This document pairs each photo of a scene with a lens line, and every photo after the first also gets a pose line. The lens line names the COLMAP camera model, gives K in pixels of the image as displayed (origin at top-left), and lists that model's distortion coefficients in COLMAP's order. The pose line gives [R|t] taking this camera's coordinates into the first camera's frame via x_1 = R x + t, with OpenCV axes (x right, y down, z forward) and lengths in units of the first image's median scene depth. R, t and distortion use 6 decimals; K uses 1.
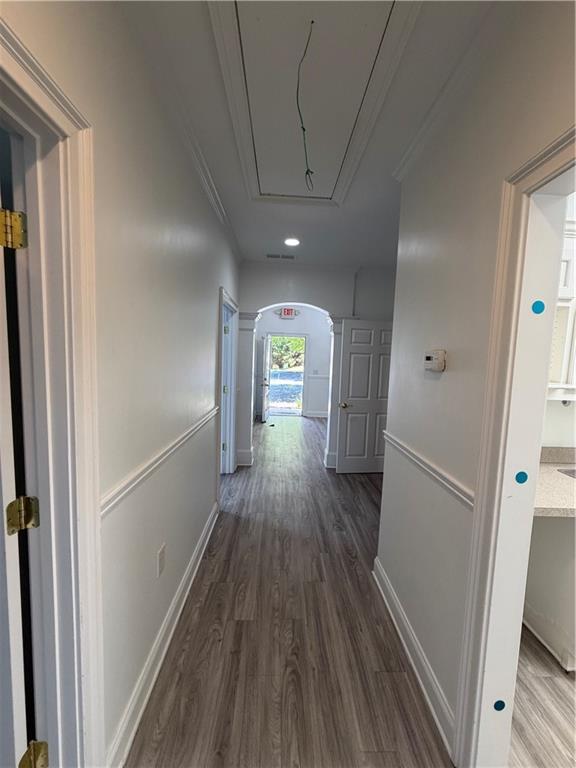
lens RADIAL K [[307.8, 0, 286.2], [0, 307.8, 384.7], [0, 0, 1]] dist [0.001520, 0.001820]
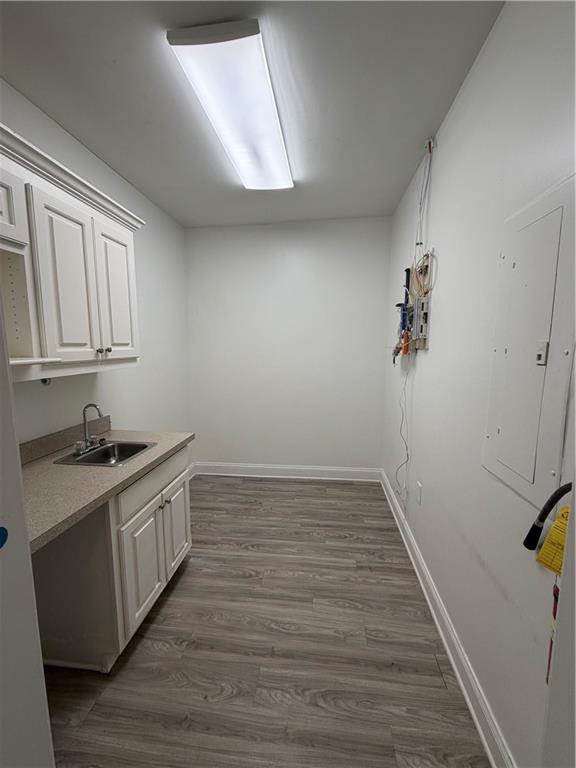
lens RADIAL K [[307.8, 0, 284.5], [0, 307.8, 380.5], [0, 0, 1]] dist [0.001520, 0.001820]
pose [[0.191274, -0.164102, 0.967722, 0.261633], [0.105612, 0.983642, 0.145927, 0.006568], [-0.975838, 0.074291, 0.205476, 0.243590]]
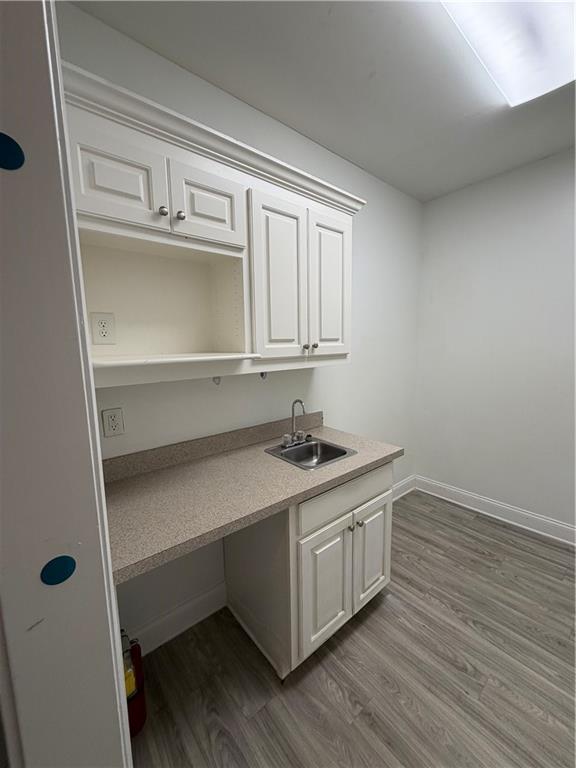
lens RADIAL K [[307.8, 0, 291.8], [0, 307.8, 377.8], [0, 0, 1]] dist [0.001520, 0.001820]
pose [[0.800843, -0.131724, 0.584208, 0.512914], [0.108612, 0.991280, 0.074621, 0.013787], [-0.588943, 0.003692, 0.808166, 0.268896]]
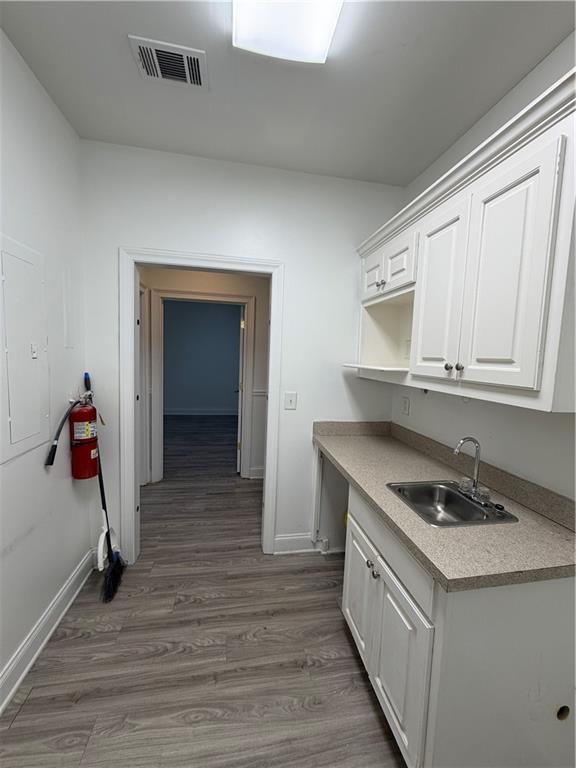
lens RADIAL K [[307.8, 0, 287.3], [0, 307.8, 381.0], [0, 0, 1]] dist [0.001520, 0.001820]
pose [[0.116623, 0.043655, -0.992216, 1.871299], [-0.126996, 0.991488, 0.028696, 0.059272], [0.985023, 0.122660, 0.121174, 0.519918]]
